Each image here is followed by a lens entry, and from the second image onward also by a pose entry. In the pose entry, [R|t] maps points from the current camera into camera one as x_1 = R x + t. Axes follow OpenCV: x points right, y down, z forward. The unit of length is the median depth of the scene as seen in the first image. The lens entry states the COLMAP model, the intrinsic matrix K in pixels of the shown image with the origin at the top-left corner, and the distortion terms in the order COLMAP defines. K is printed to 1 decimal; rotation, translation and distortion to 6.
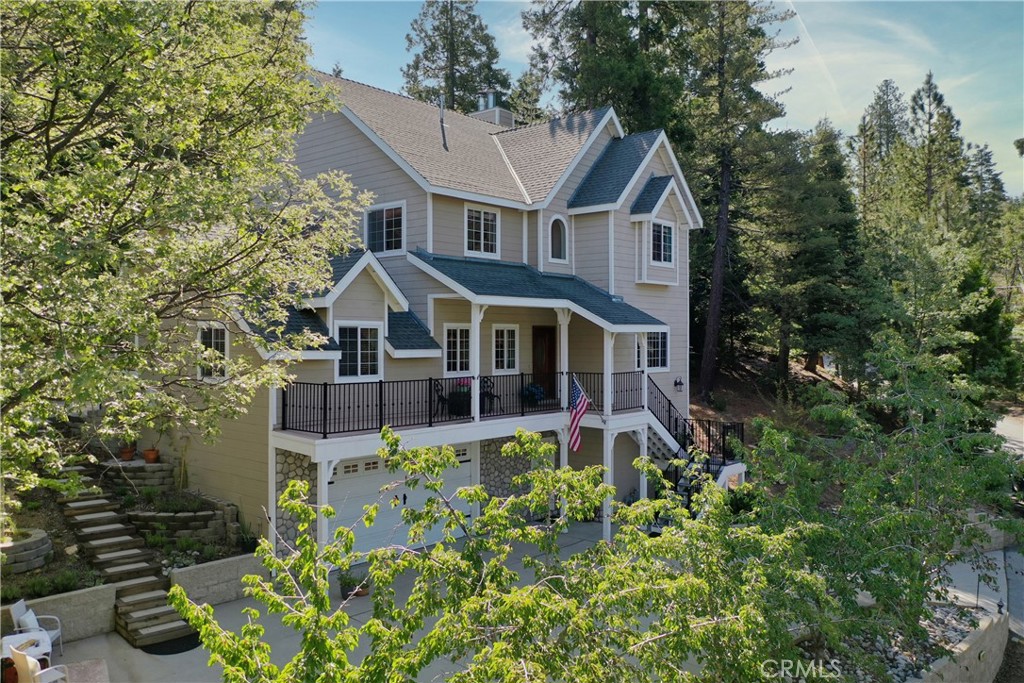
lens RADIAL K [[823.1, 0, 512.0], [0, 823.1, 341.5], [0, 0, 1]] dist [-0.063767, 0.000973]
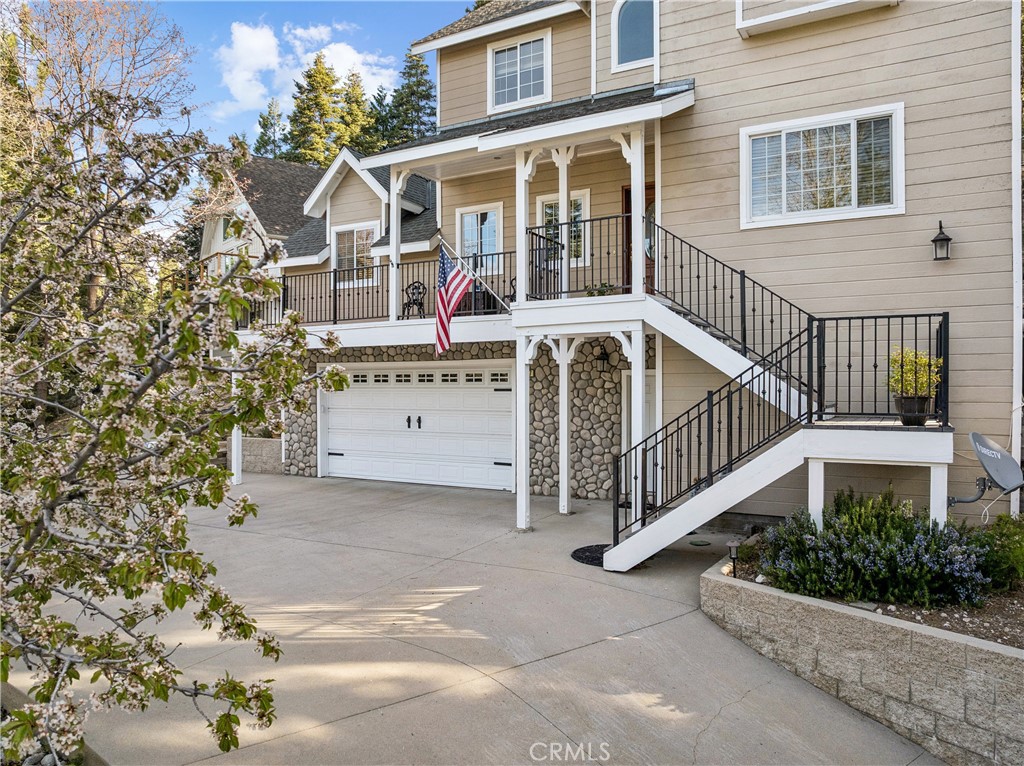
lens RADIAL K [[726.8, 0, 512.0], [0, 726.8, 383.0], [0, 0, 1]] dist [-0.030988, -0.011527]
pose [[0.192291, -0.007002, -0.981313, 0.565471], [-0.002797, 0.999967, -0.007683, 0.139375], [0.981334, 0.004223, 0.192265, 0.845859]]
